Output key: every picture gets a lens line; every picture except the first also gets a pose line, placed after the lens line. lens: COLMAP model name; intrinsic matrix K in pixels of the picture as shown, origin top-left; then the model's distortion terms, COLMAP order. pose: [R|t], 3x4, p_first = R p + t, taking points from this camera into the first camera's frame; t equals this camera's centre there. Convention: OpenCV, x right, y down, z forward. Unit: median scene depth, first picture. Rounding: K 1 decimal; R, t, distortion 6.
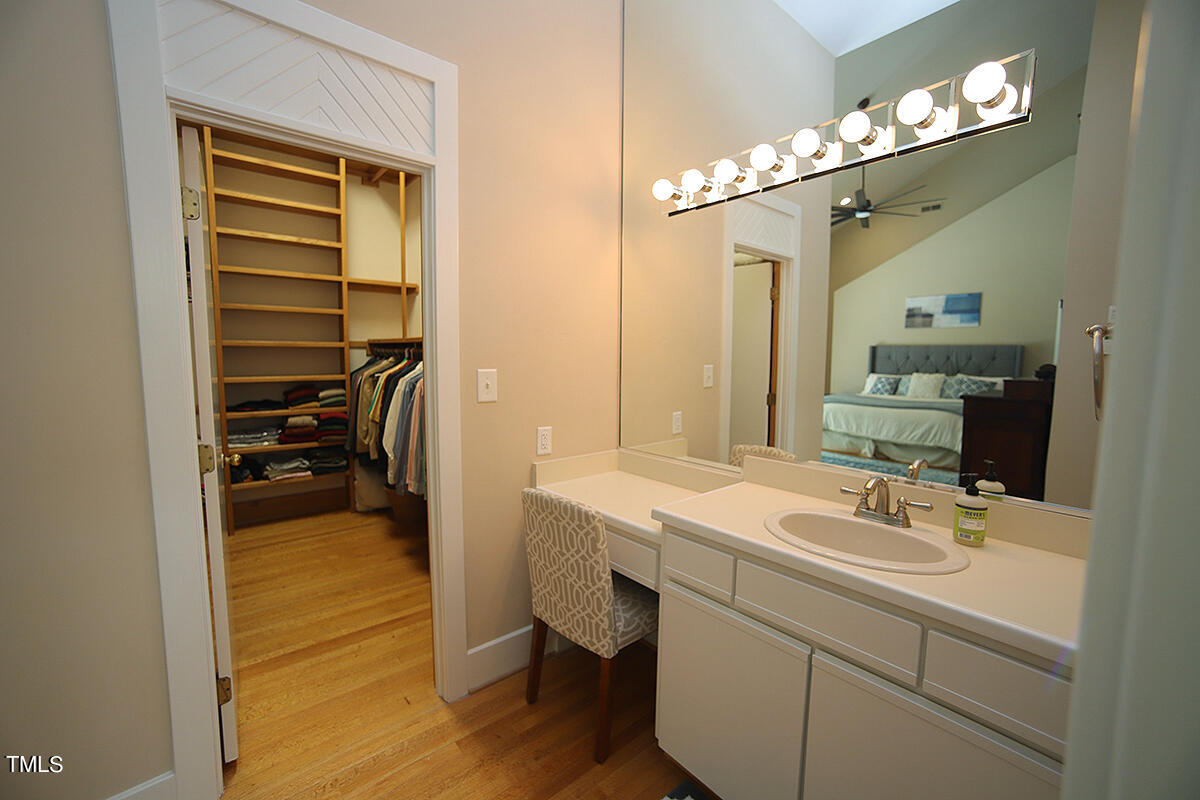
lens RADIAL K [[473.8, 0, 589.7], [0, 473.8, 394.7], [0, 0, 1]] dist [-0.035536, 0.001372]
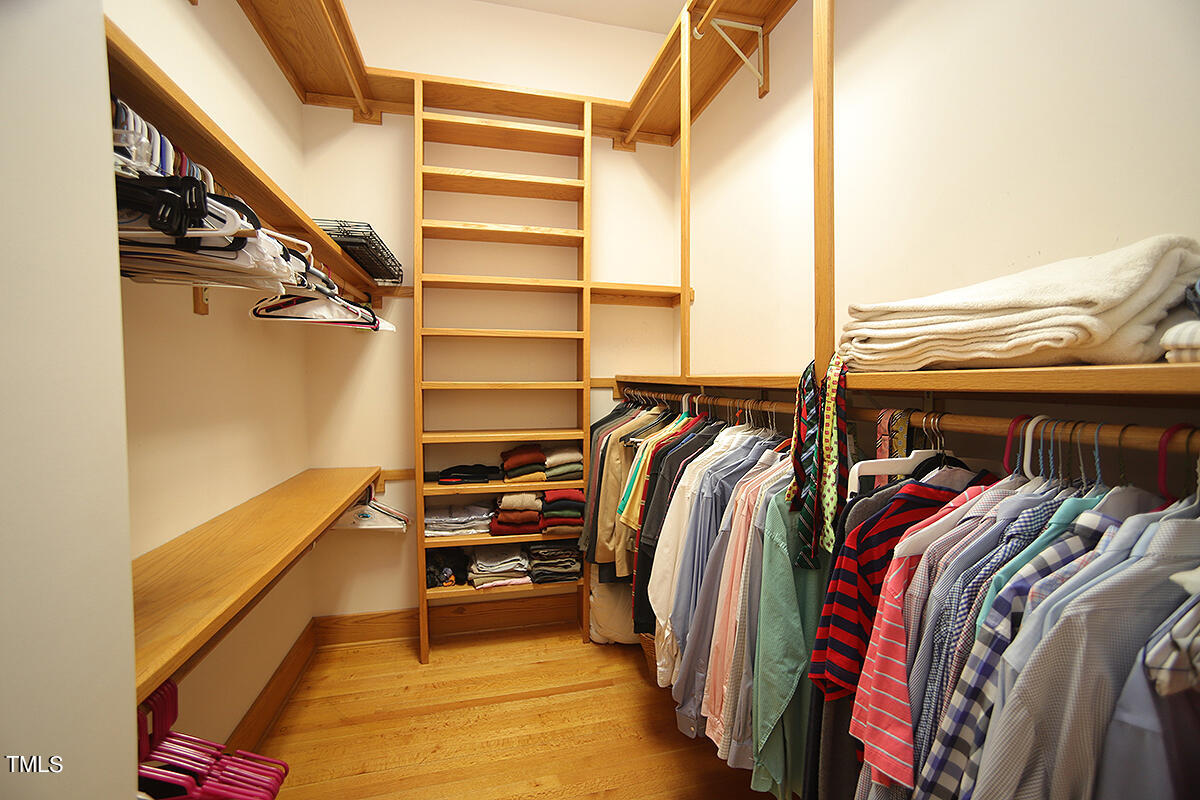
lens RADIAL K [[473.8, 0, 593.2], [0, 473.8, 400.3], [0, 0, 1]] dist [-0.035536, 0.001372]
pose [[0.897389, 0.016955, -0.440915, -0.230361], [-0.034753, 0.998873, -0.032322, -0.066193], [0.439870, 0.044328, 0.896967, 0.435201]]
